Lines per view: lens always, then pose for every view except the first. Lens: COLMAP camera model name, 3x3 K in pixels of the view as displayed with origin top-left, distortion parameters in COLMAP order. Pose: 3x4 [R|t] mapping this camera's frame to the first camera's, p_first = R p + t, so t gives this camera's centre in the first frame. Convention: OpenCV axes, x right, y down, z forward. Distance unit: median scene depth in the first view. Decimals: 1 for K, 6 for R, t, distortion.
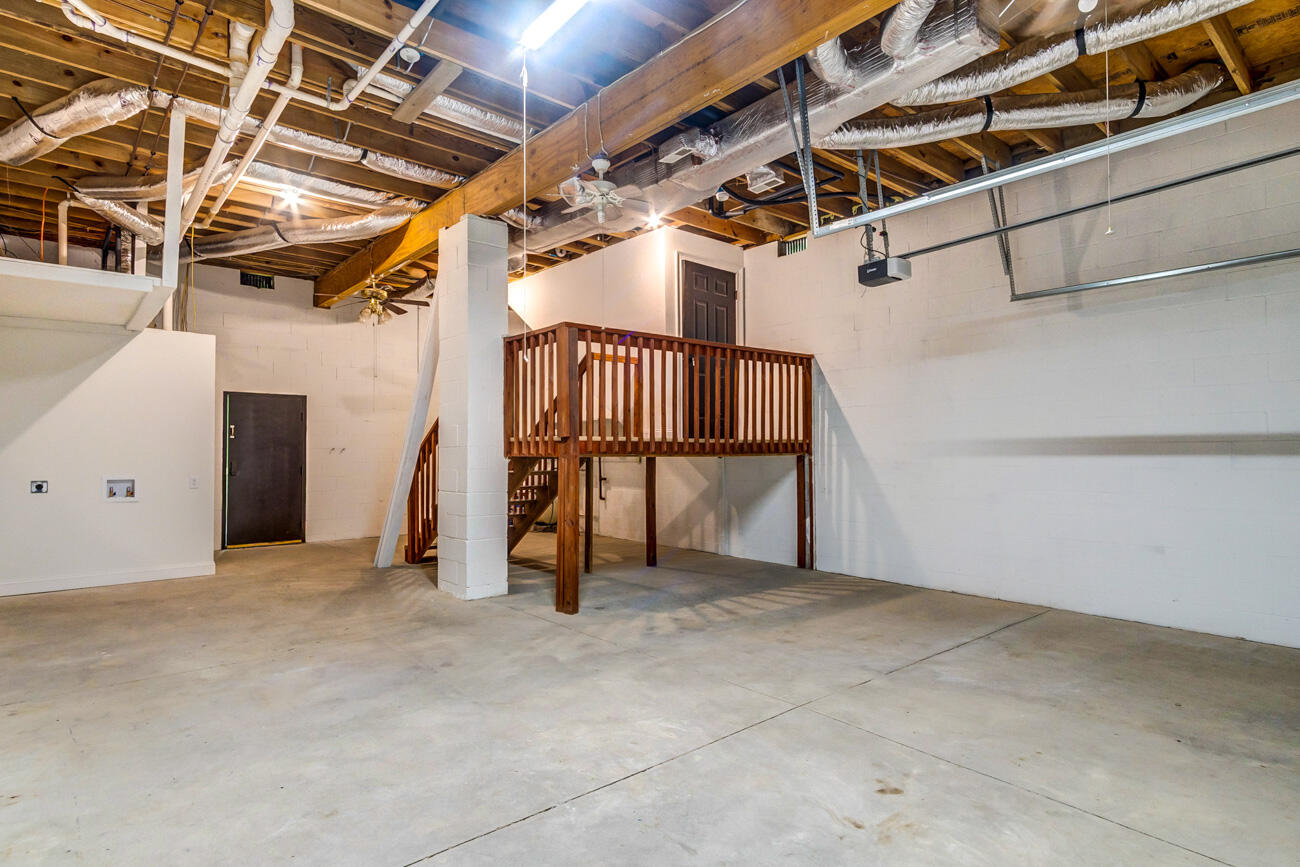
lens RADIAL K [[685.5, 0, 645.4], [0, 685.5, 438.4], [0, 0, 1]] dist [0.011233, -0.000228]
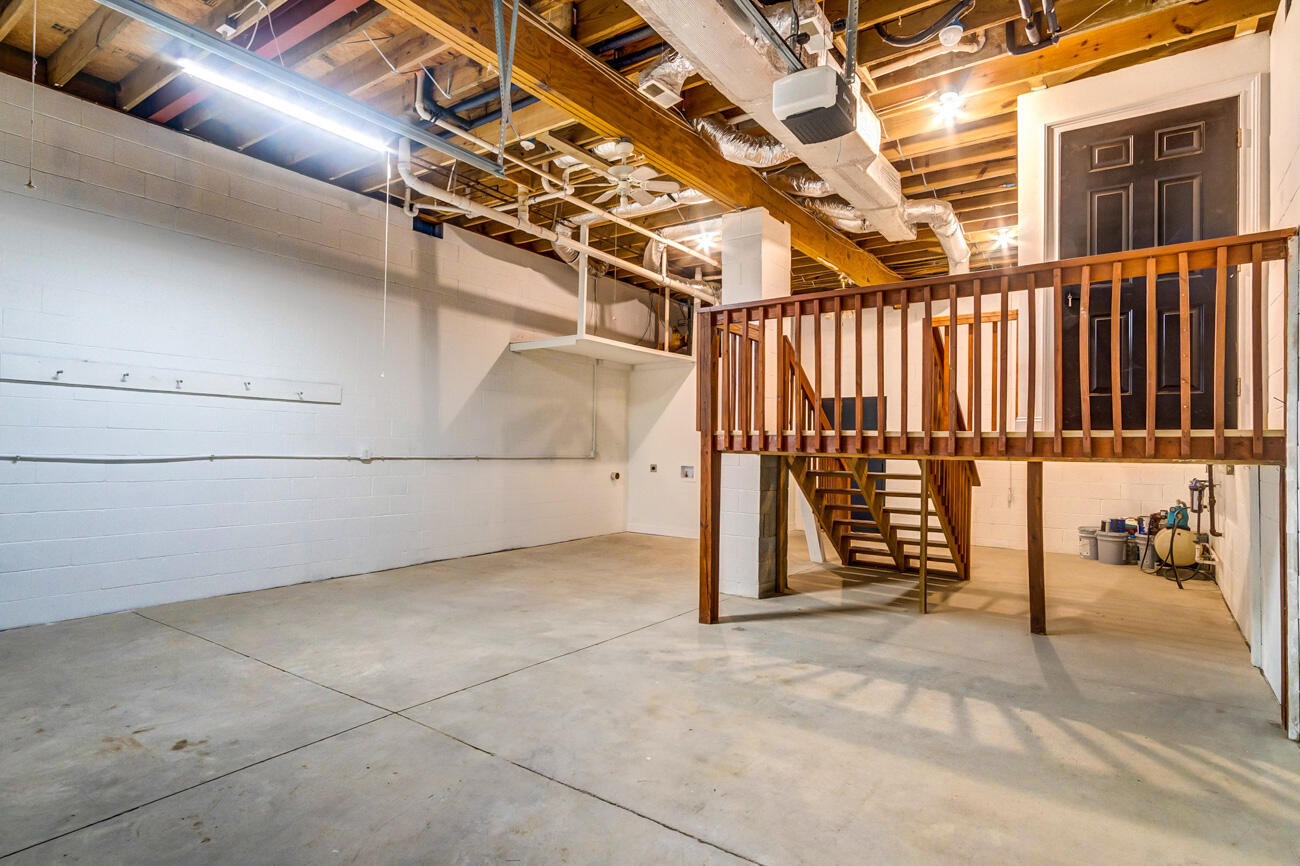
lens RADIAL K [[685.5, 0, 645.4], [0, 685.5, 437.9], [0, 0, 1]] dist [0.011233, -0.000228]
pose [[0.233139, -0.006618, -0.972421, 1.000140], [0.003682, 0.999976, -0.005923, 0.013663], [0.972436, -0.002200, 0.233158, 0.906597]]
